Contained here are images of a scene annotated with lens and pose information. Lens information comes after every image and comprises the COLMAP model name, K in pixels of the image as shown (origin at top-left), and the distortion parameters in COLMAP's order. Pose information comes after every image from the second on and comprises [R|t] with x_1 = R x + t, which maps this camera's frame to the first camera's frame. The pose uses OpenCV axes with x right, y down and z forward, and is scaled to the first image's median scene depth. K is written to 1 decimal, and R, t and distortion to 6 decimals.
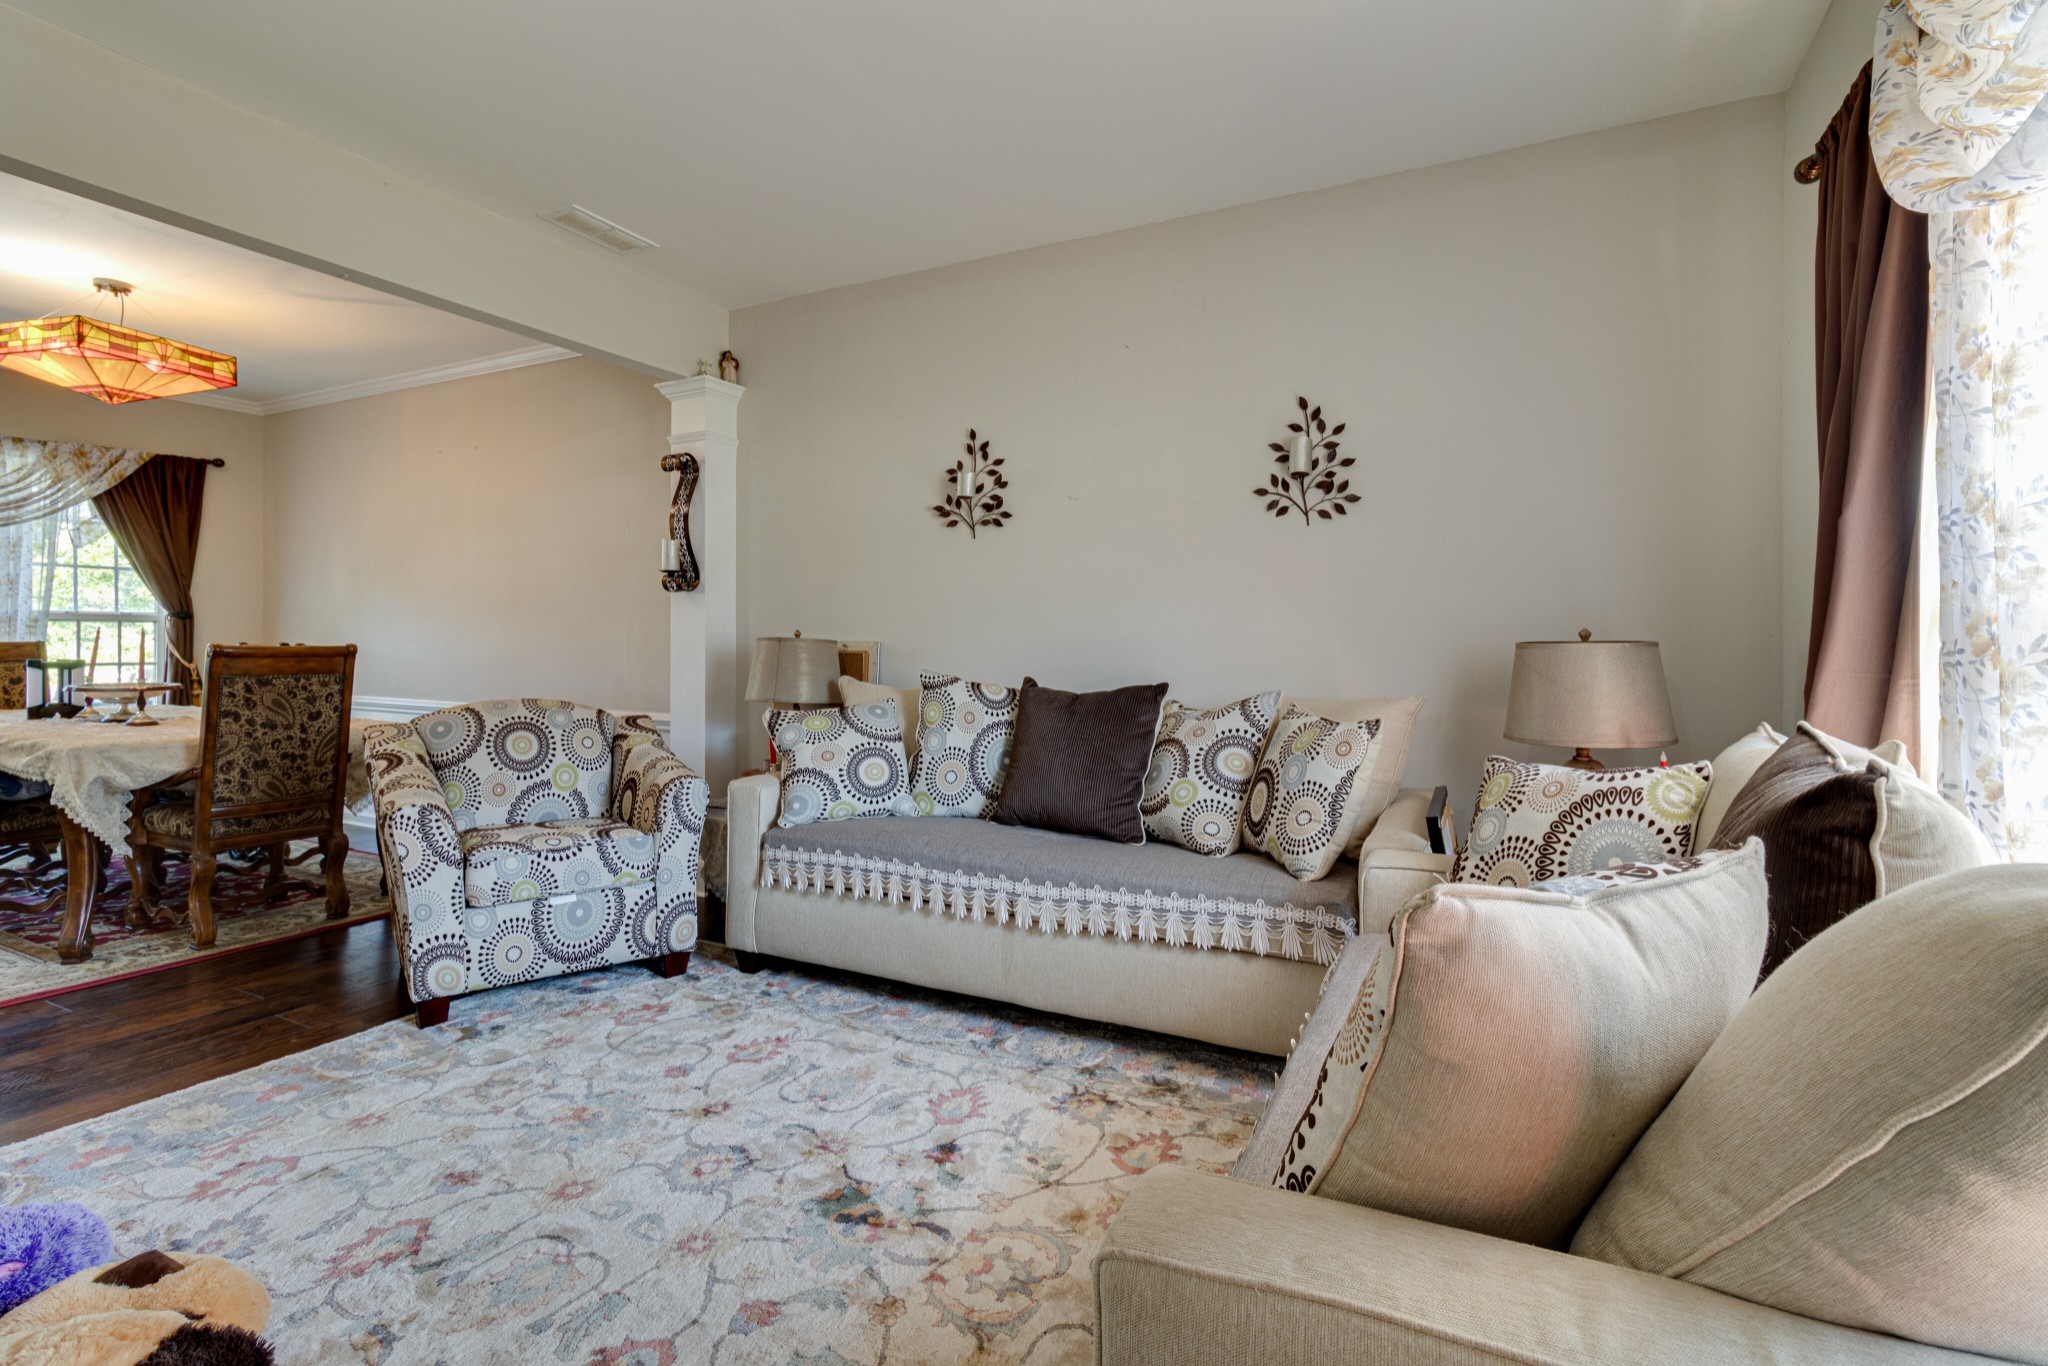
lens RADIAL K [[941.9, 0, 1035.1], [0, 941.9, 642.6], [0, 0, 1]] dist [-0.004175, -0.000598]
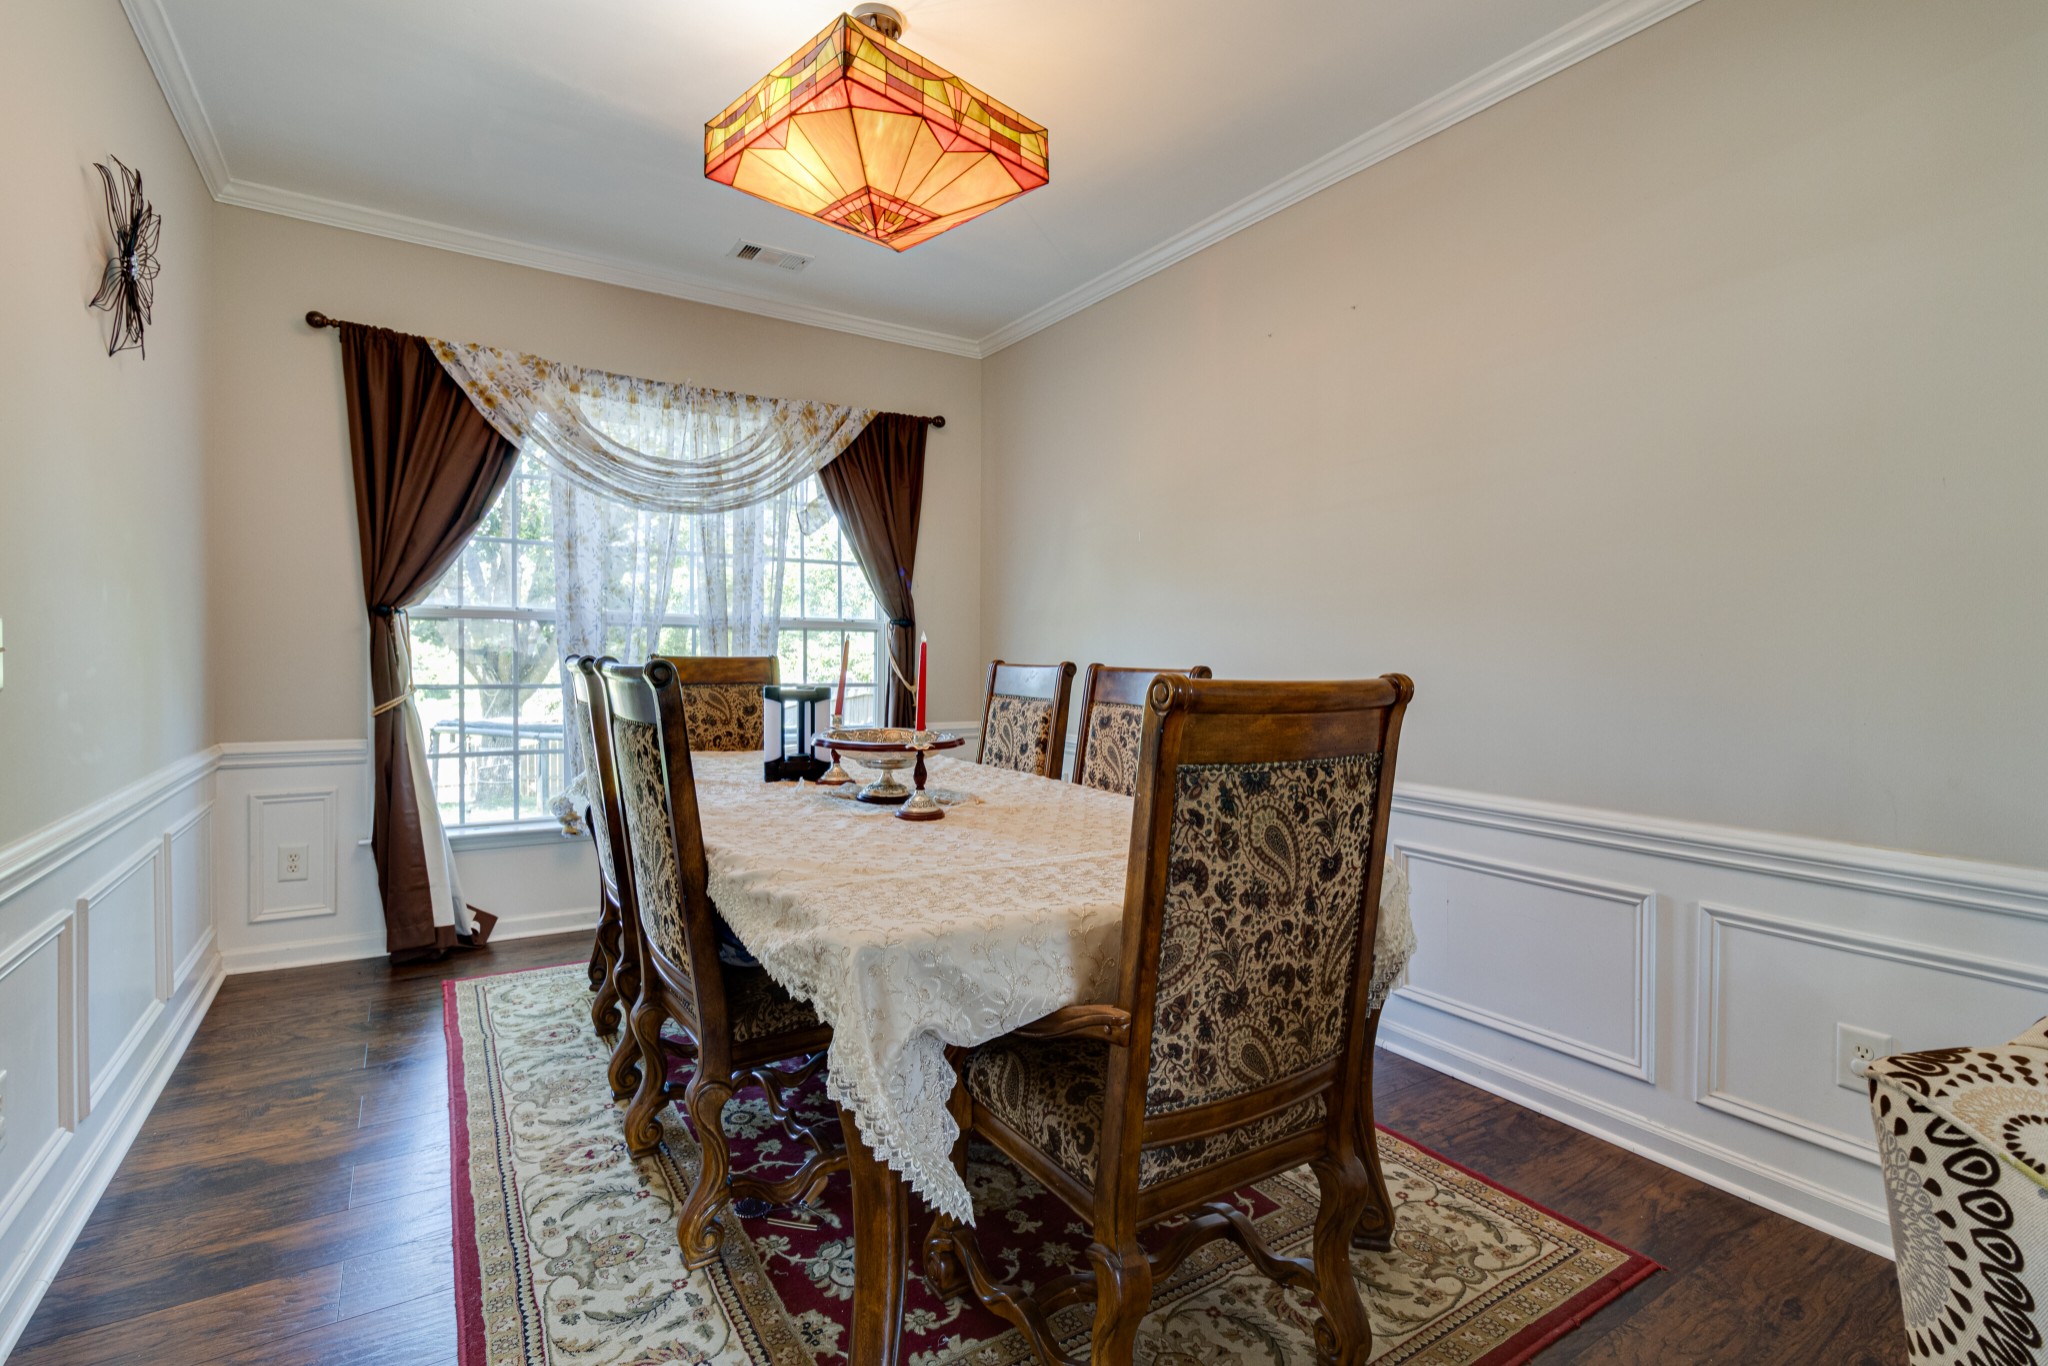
lens RADIAL K [[941.9, 0, 1019.4], [0, 941.9, 672.7], [0, 0, 1]] dist [-0.004175, -0.000598]
pose [[0.856418, 0.015690, -0.516045, -0.609021], [-0.007069, 0.999801, 0.018668, -0.004599], [0.516235, -0.012340, 0.856358, 0.551821]]
